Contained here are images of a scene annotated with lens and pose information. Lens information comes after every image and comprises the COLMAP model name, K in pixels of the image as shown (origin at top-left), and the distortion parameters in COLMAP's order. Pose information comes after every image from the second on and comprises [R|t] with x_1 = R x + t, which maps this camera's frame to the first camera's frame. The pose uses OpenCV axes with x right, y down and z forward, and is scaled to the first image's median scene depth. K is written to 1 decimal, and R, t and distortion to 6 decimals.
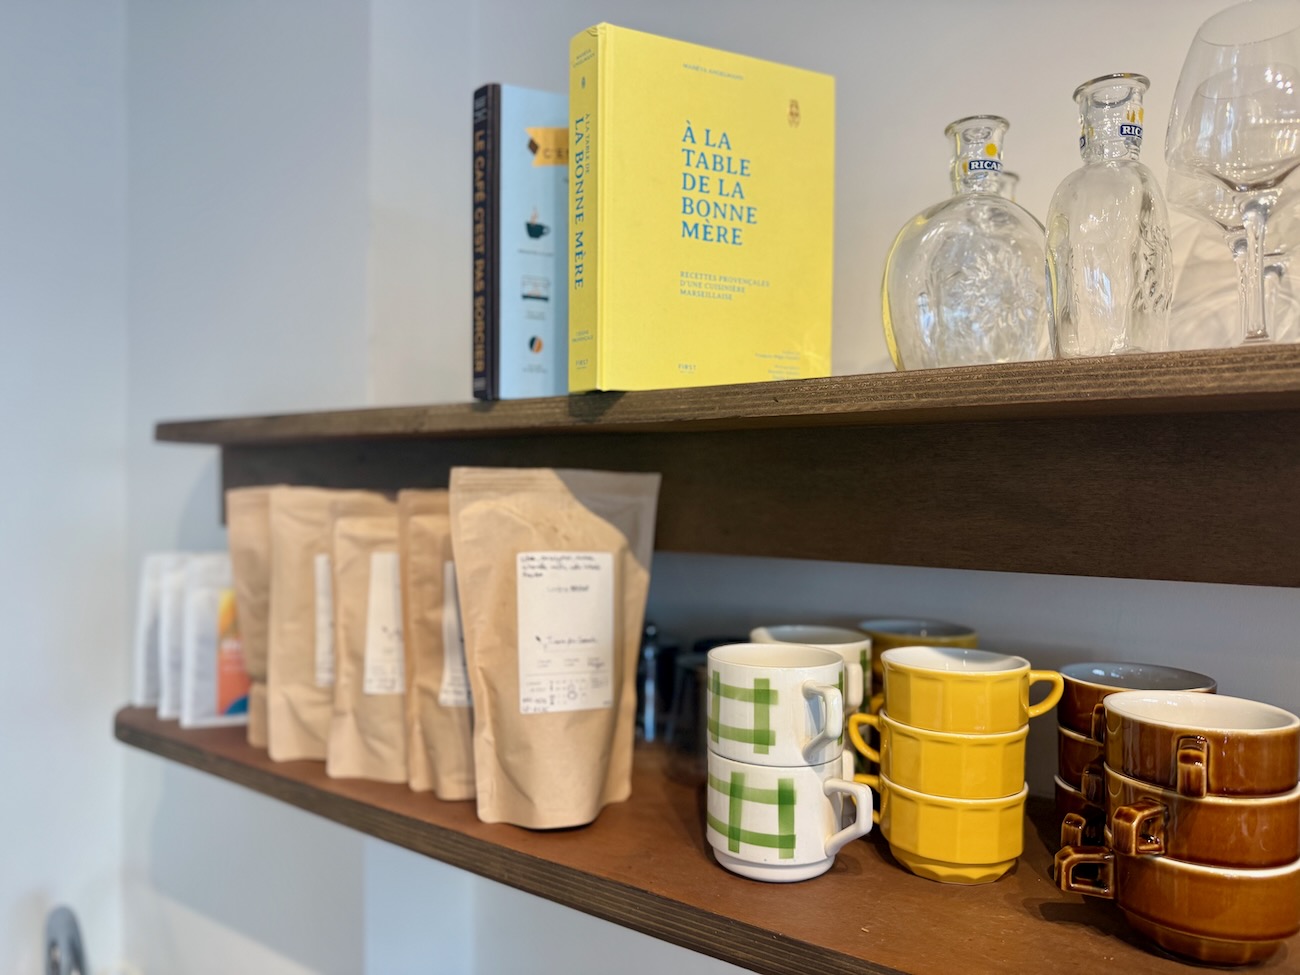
lens RADIAL K [[916.2, 0, 650.0], [0, 916.2, 487.5], [0, 0, 1]] dist [0.042592, -0.001478]
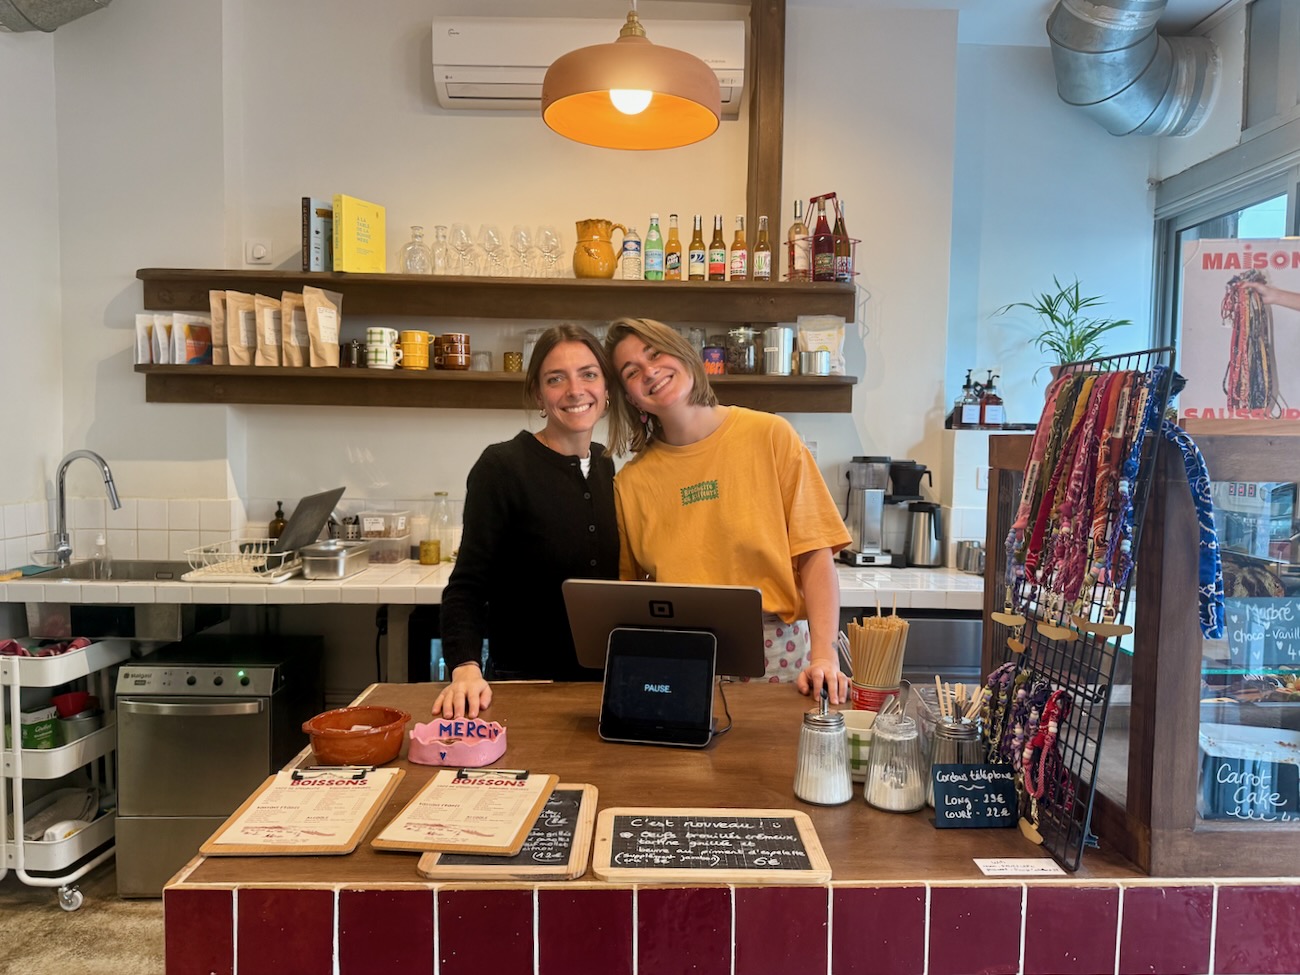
lens RADIAL K [[916.2, 0, 650.0], [0, 916.2, 487.5], [0, 0, 1]] dist [0.042592, -0.001478]
pose [[0.805718, -0.023035, 0.591851, -1.610978], [-0.003717, 0.999027, 0.043942, 0.790361], [-0.592288, -0.037604, 0.804848, -3.800558]]
